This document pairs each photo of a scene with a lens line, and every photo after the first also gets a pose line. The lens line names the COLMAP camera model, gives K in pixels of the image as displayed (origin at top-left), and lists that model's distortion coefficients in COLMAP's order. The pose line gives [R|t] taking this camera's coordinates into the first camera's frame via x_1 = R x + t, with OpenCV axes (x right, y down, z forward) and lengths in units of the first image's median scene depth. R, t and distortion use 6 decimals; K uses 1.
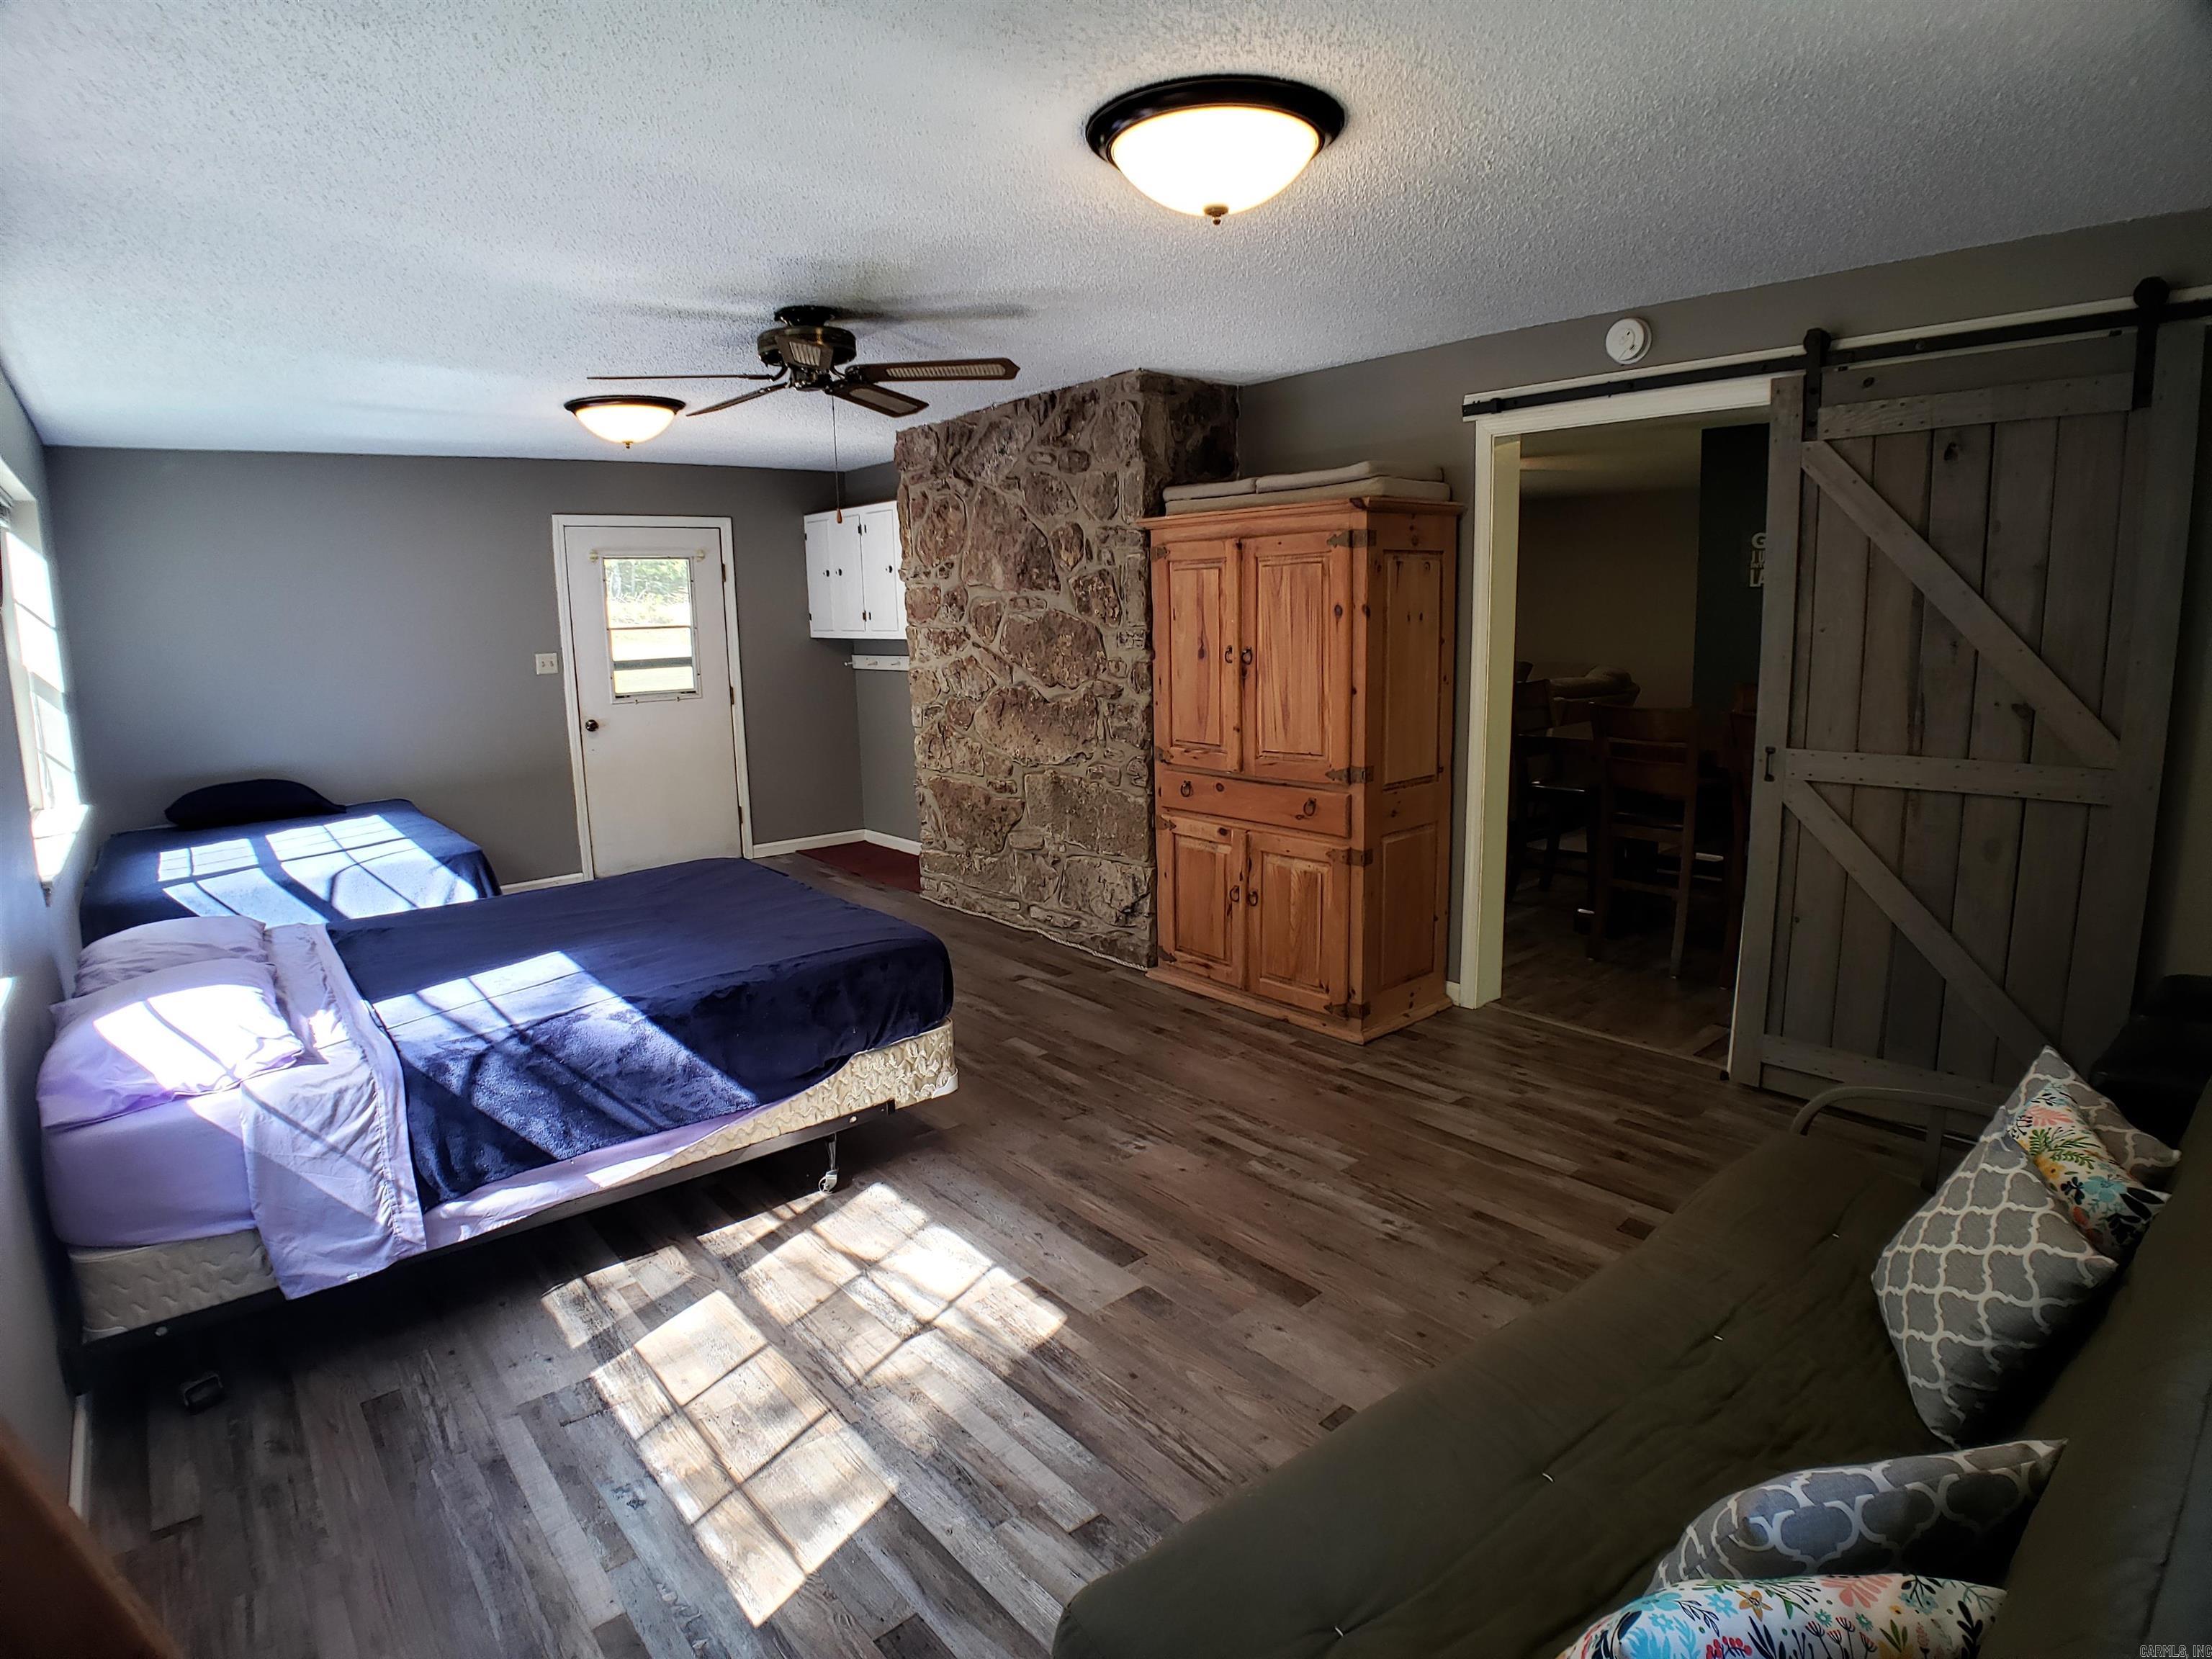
lens RADIAL K [[1187.1, 0, 1099.3], [0, 1187.1, 836.6], [0, 0, 1]] dist [-0.078691, 0.014879]
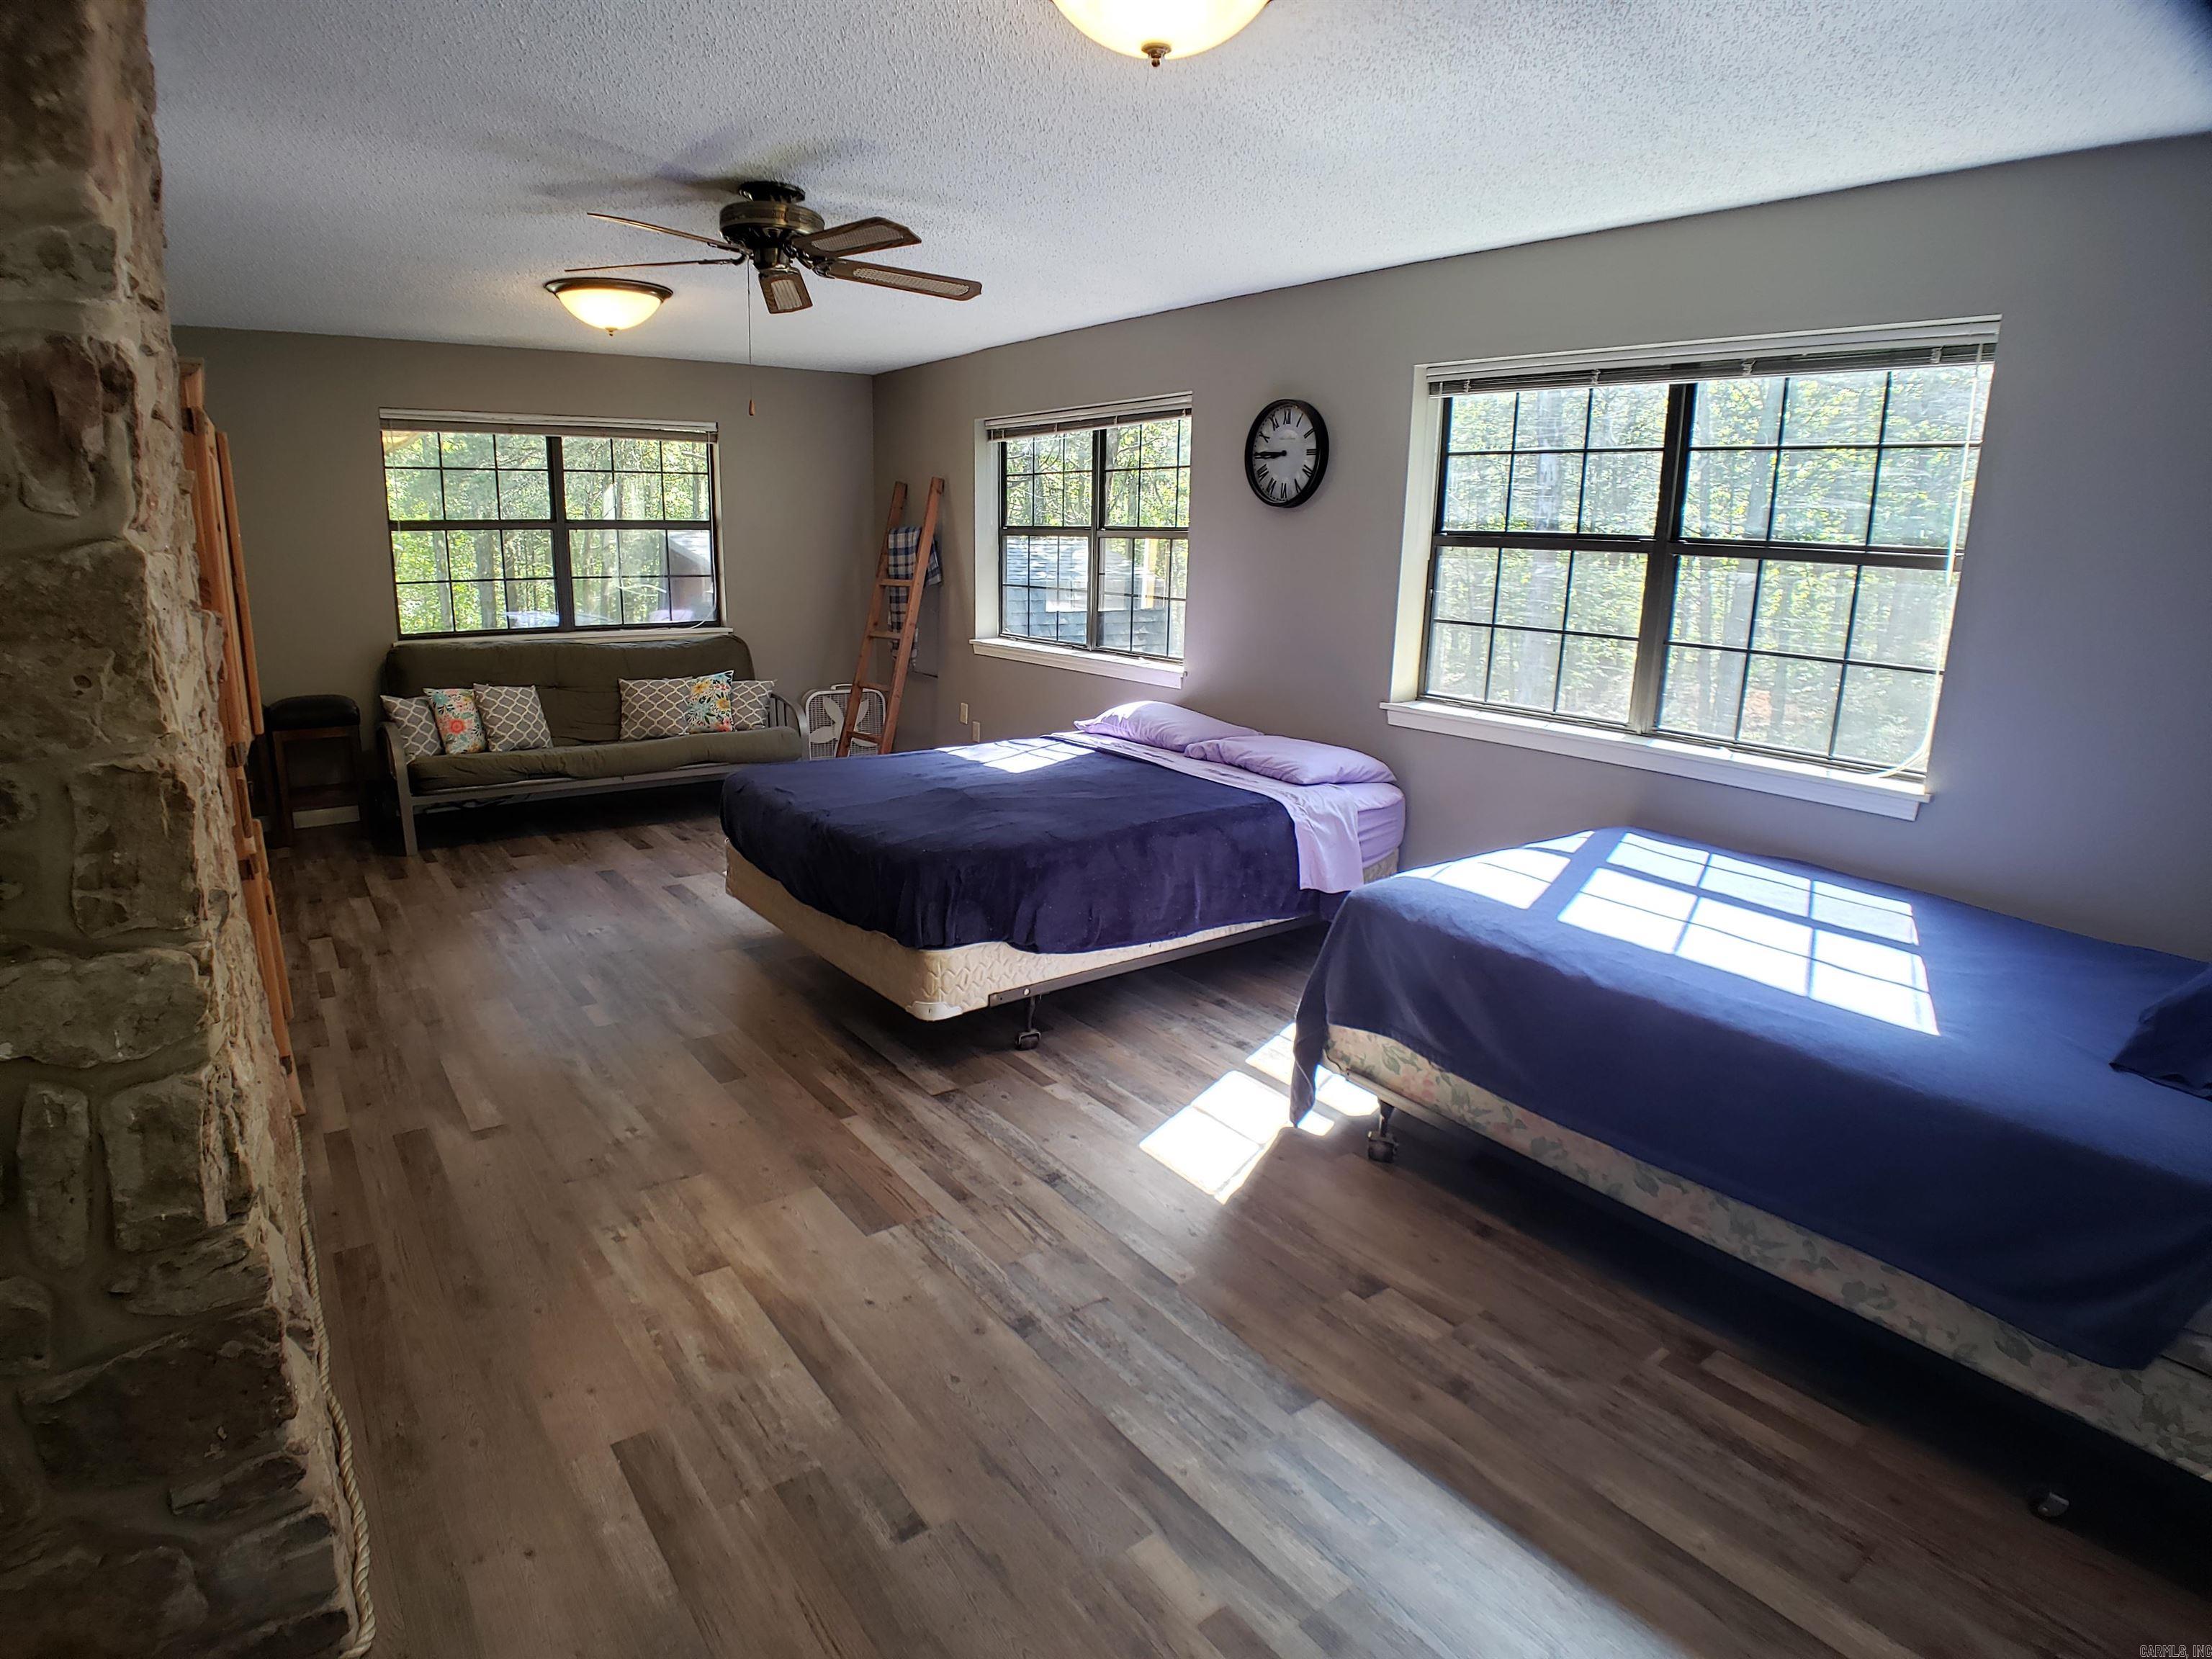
lens RADIAL K [[1187.1, 0, 1099.3], [0, 1187.1, 836.6], [0, 0, 1]] dist [-0.078691, 0.014879]
pose [[-0.998672, -0.004365, 0.051332, -0.541016], [0.017736, 0.906364, 0.422125, -0.345368], [-0.048368, 0.422475, -0.905083, 1.923699]]
